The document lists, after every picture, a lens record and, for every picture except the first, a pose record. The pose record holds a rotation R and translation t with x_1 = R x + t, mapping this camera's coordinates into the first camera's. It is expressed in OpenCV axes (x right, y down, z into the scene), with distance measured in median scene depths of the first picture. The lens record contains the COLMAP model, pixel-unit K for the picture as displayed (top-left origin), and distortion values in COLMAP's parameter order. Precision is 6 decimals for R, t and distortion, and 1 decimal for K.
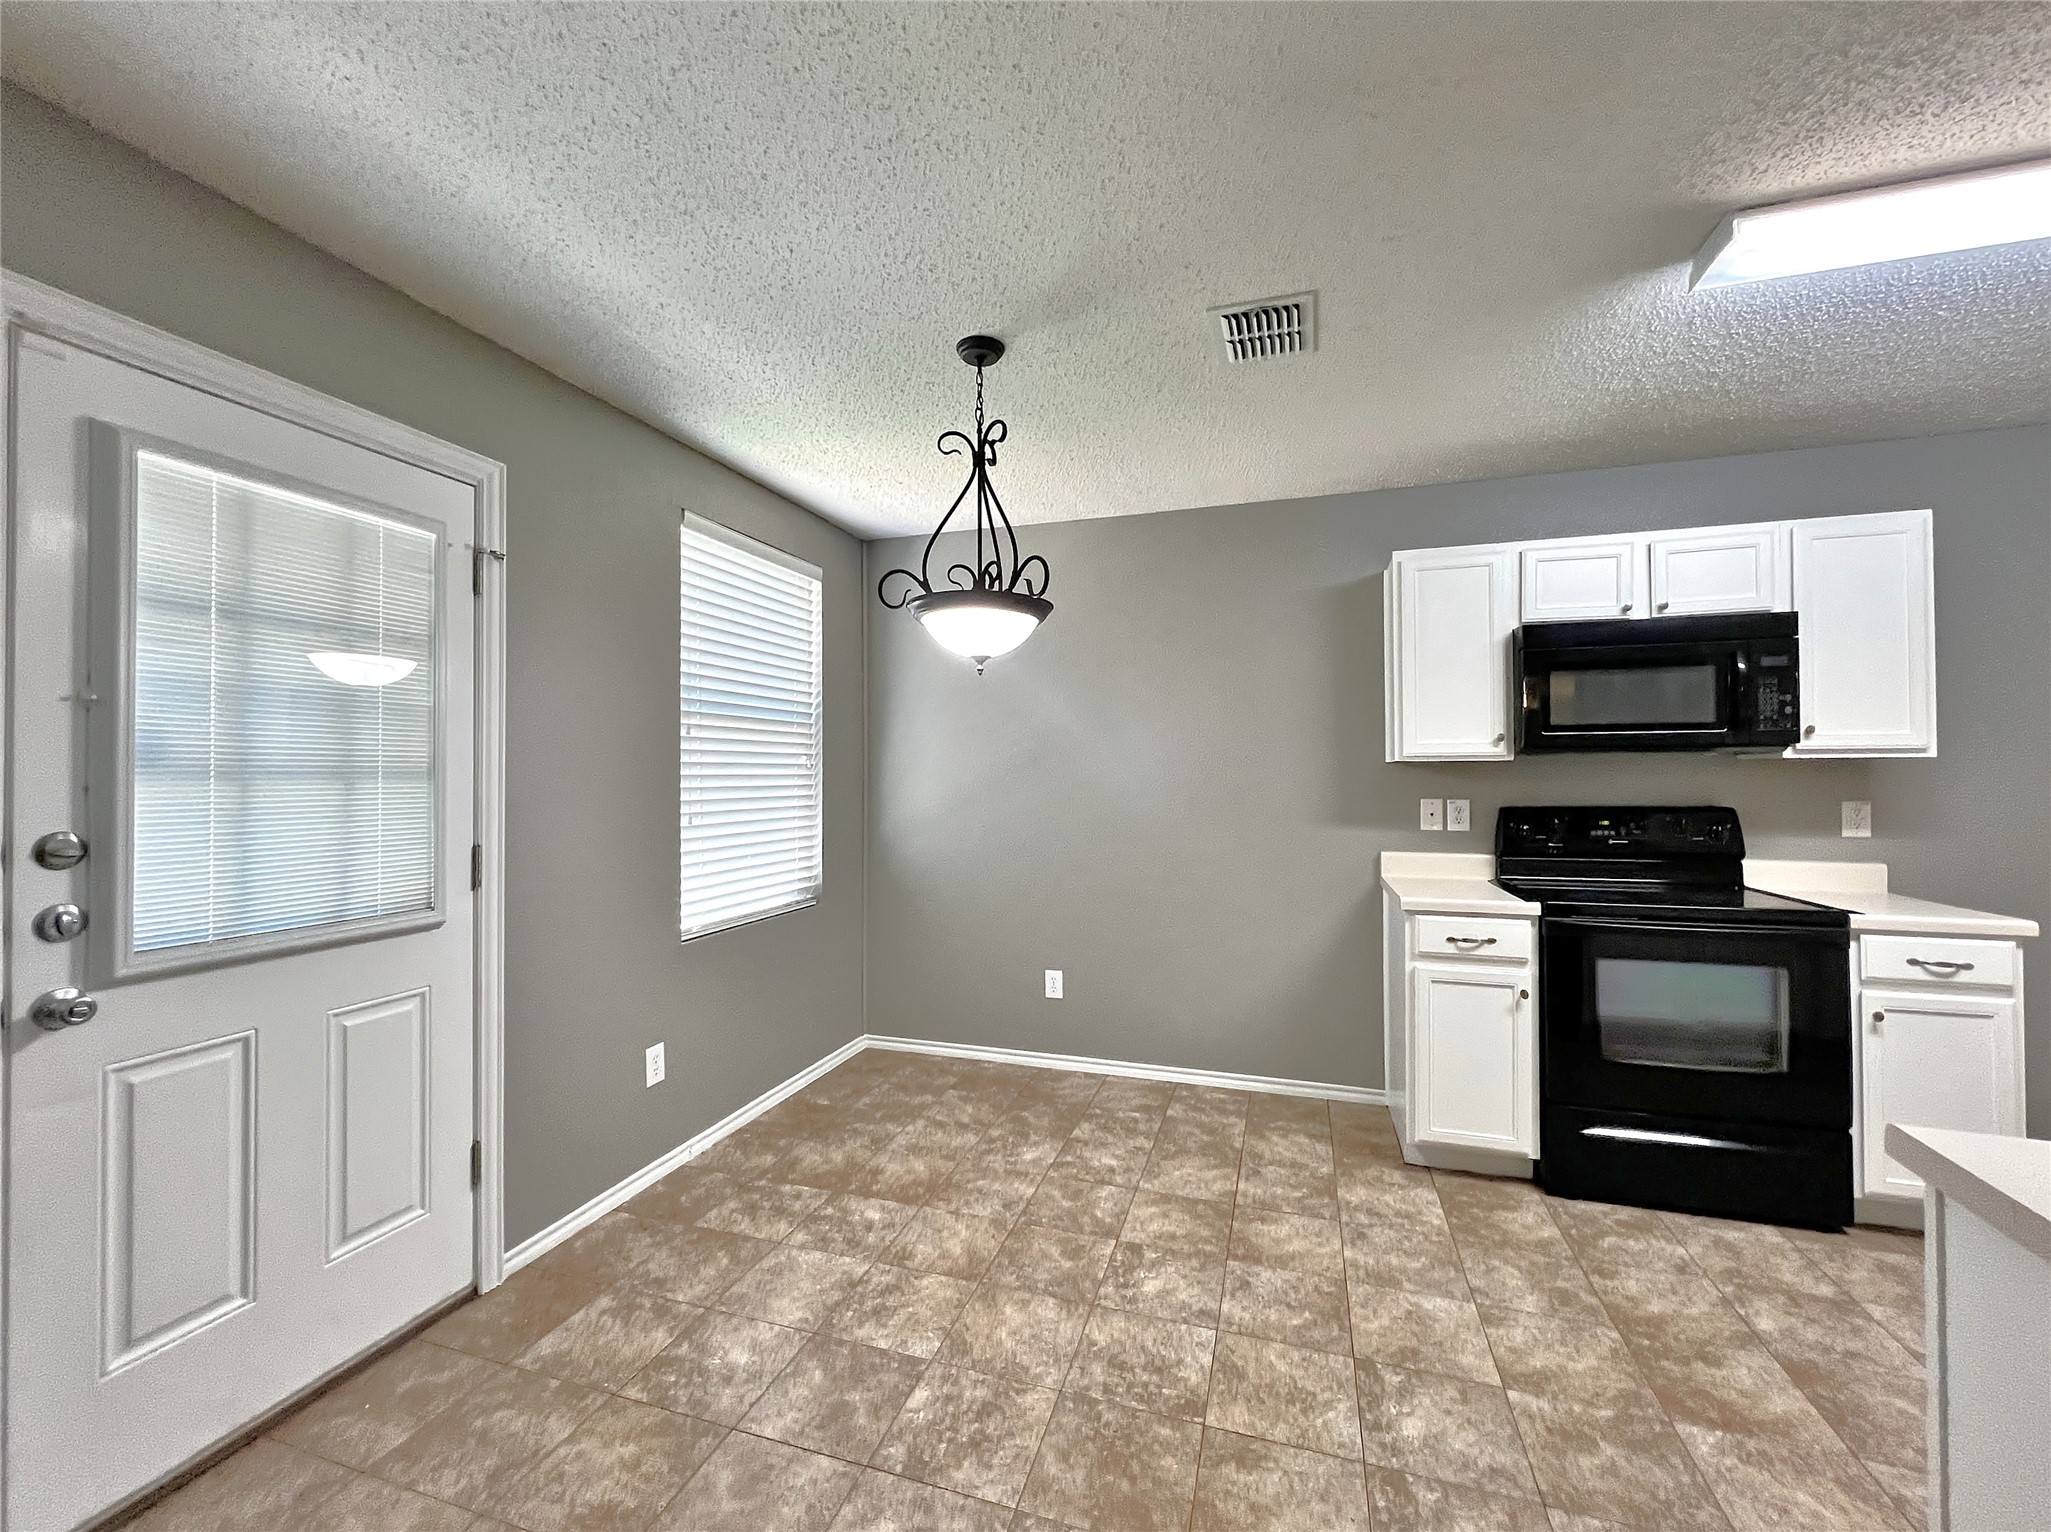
lens RADIAL K [[832.2, 0, 1024.1], [0, 832.2, 767.5], [0, 0, 1]] dist [-0.003011, 0.001636]
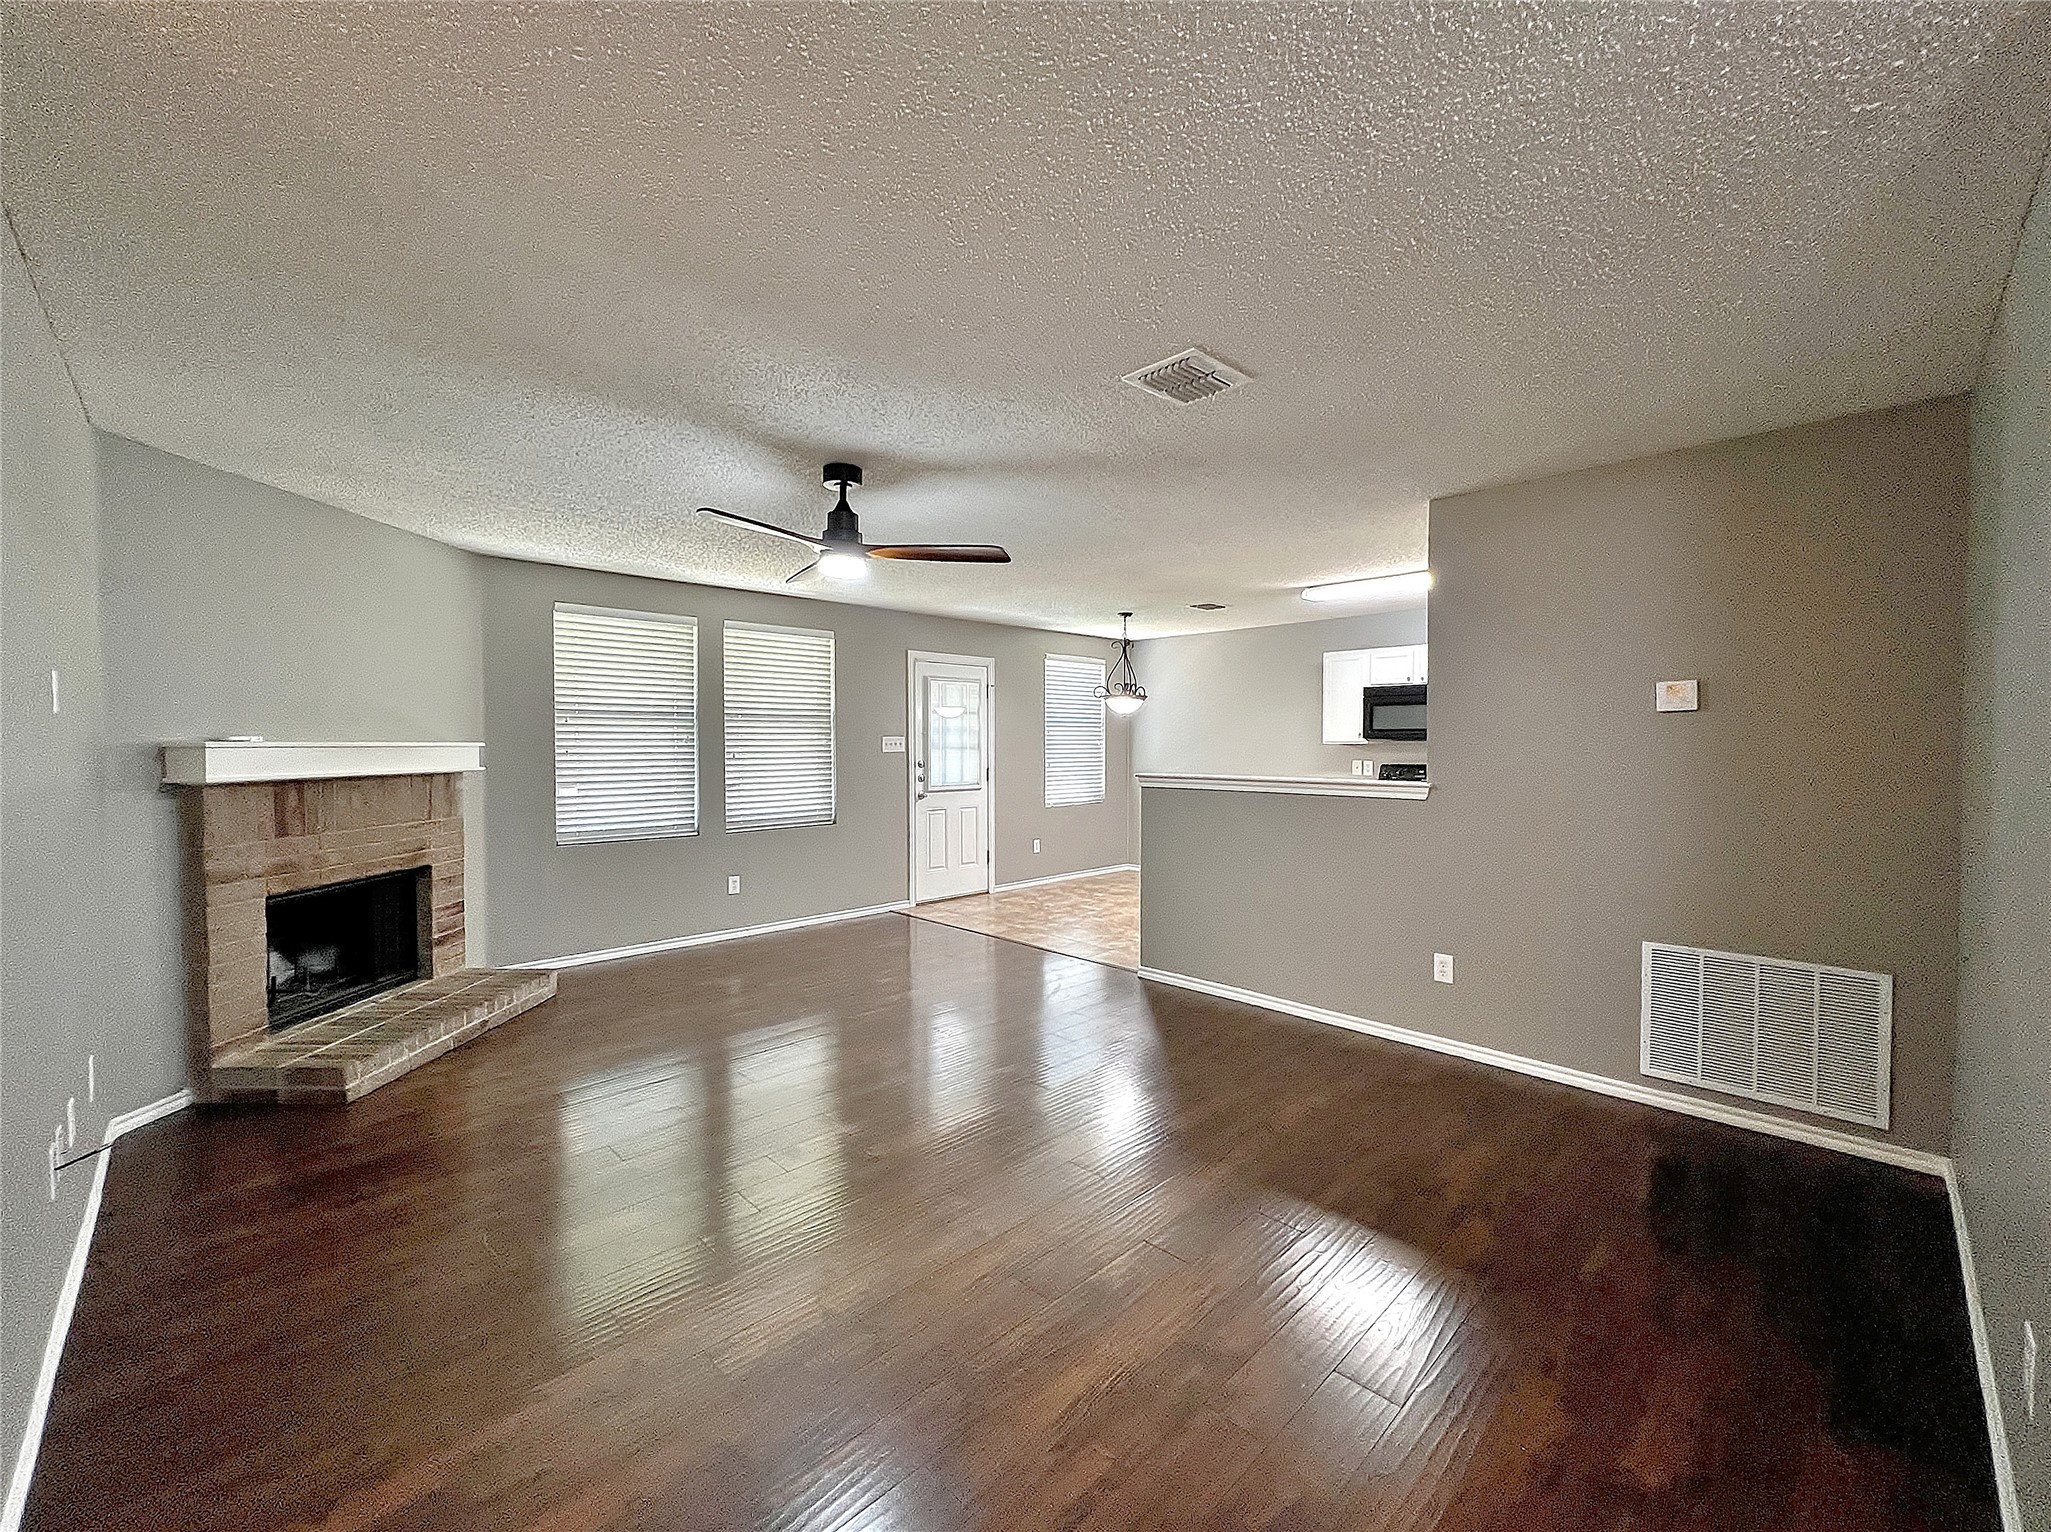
lens RADIAL K [[832.2, 0, 1010.6], [0, 832.2, 761.5], [0, 0, 1]] dist [-0.003011, 0.001636]
pose [[0.888162, 0.010794, -0.459404, 0.870325], [0.002160, 0.999615, 0.027662, -0.027858], [0.459526, -0.025561, 0.887796, -1.728171]]
